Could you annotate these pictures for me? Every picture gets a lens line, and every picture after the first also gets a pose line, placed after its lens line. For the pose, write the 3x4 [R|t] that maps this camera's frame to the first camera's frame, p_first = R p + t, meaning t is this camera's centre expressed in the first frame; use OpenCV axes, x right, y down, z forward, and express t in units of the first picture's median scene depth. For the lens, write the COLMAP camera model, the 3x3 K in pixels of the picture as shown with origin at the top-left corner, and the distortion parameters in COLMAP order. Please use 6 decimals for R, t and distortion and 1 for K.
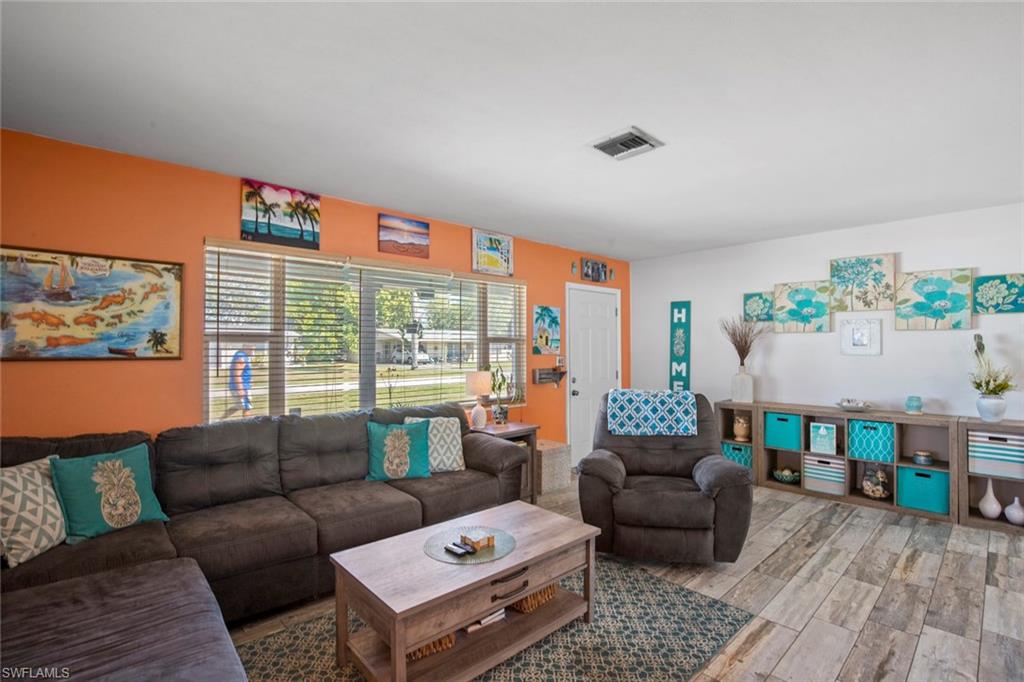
lens RADIAL K [[474.4, 0, 513.6], [0, 474.4, 343.1], [0, 0, 1]] dist [-0.025761, 0.000707]
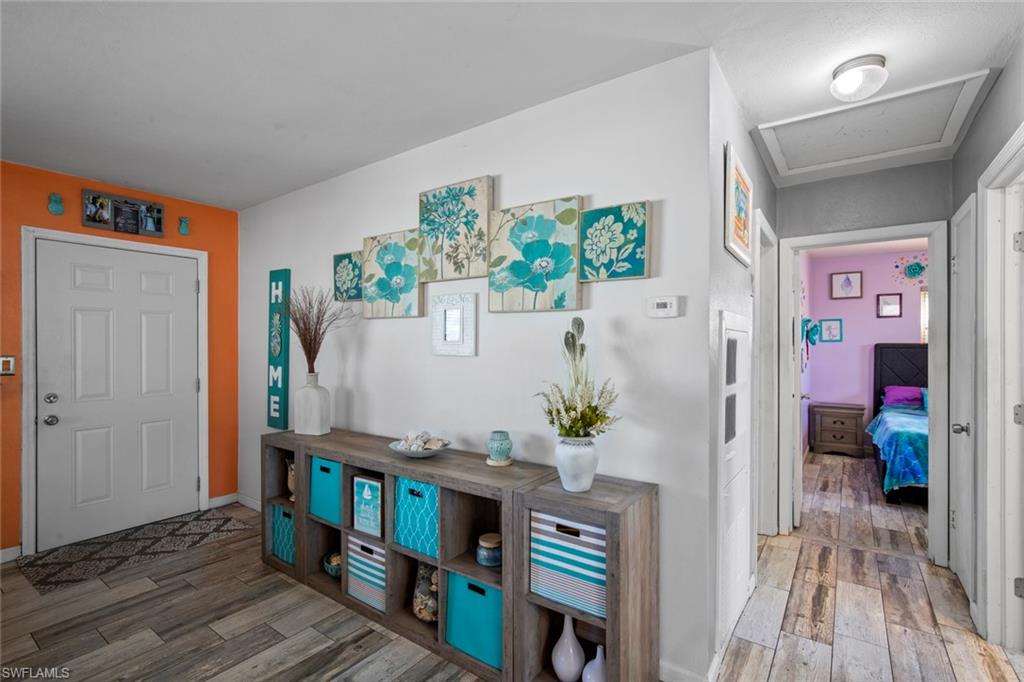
lens RADIAL K [[475.6, 0, 512.4], [0, 475.6, 345.9], [0, 0, 1]] dist [-0.021720, 0.016282]
pose [[0.981268, 0.003304, 0.192620, 0.777625], [-0.005813, 0.999905, 0.012463, 0.005966], [-0.192561, -0.013349, 0.981194, 0.452873]]
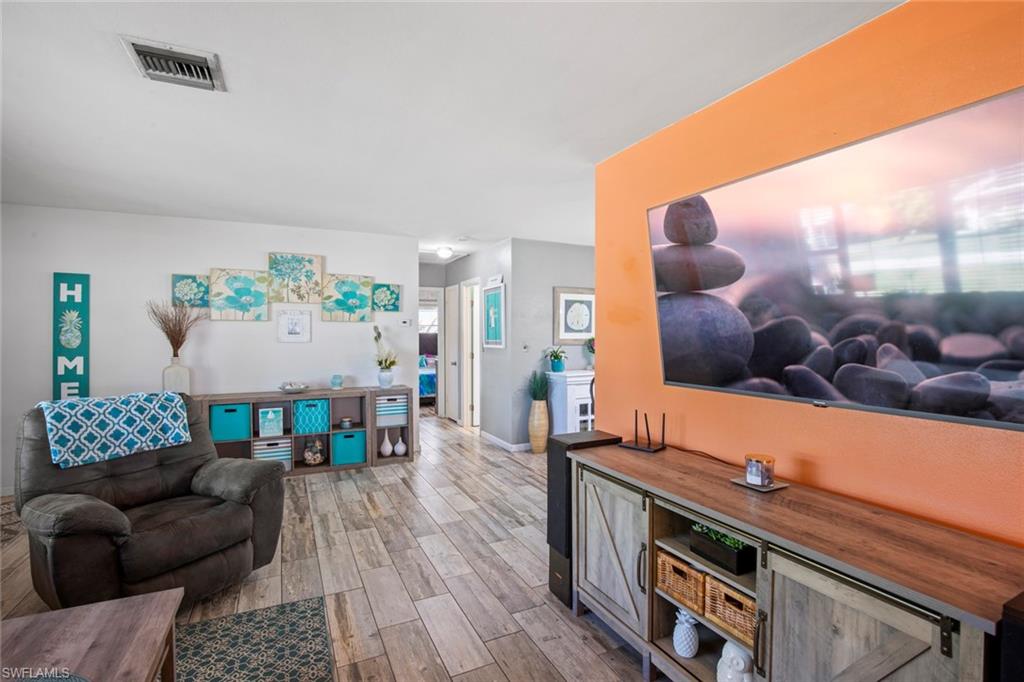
lens RADIAL K [[475.6, 0, 525.5], [0, 475.6, 342.9], [0, 0, 1]] dist [-0.026320, 0.000065]
pose [[0.275282, -0.019582, 0.961164, -0.213171], [-0.009224, 0.999693, 0.023009, -0.004660], [-0.961319, -0.015200, 0.275017, 0.176069]]
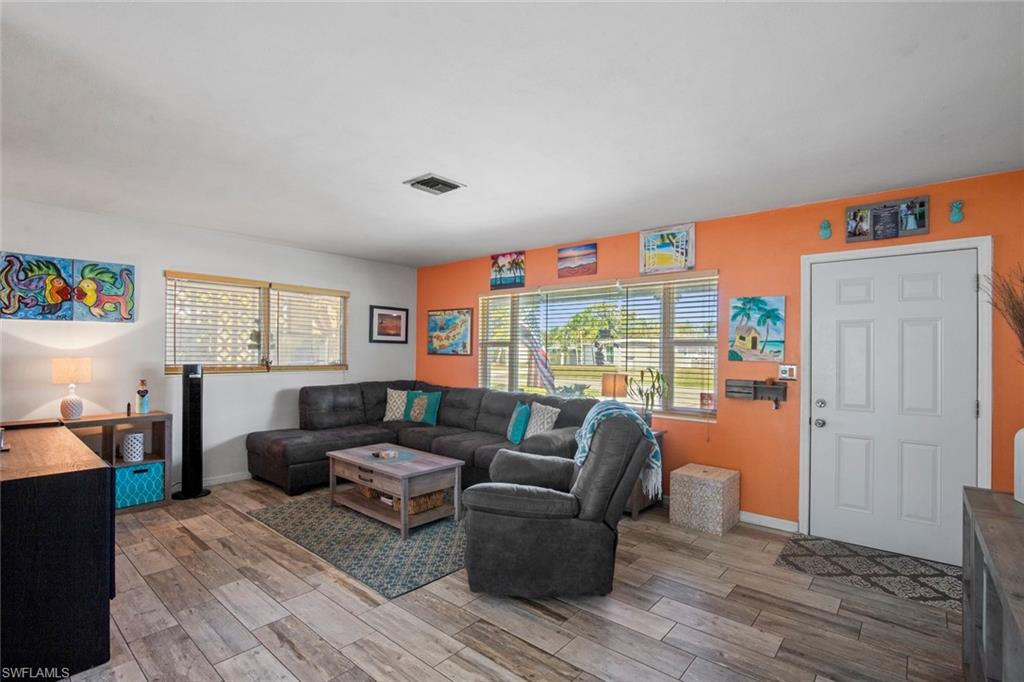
lens RADIAL K [[480.2, 0, 527.9], [0, 480.2, 349.4], [0, 0, 1]] dist [-0.017877, 0.000461]
pose [[0.119138, -0.000300, -0.992878, 0.994961], [0.000406, 1.000000, -0.000254, 0.006708], [0.992878, -0.000373, 0.119138, 0.718888]]
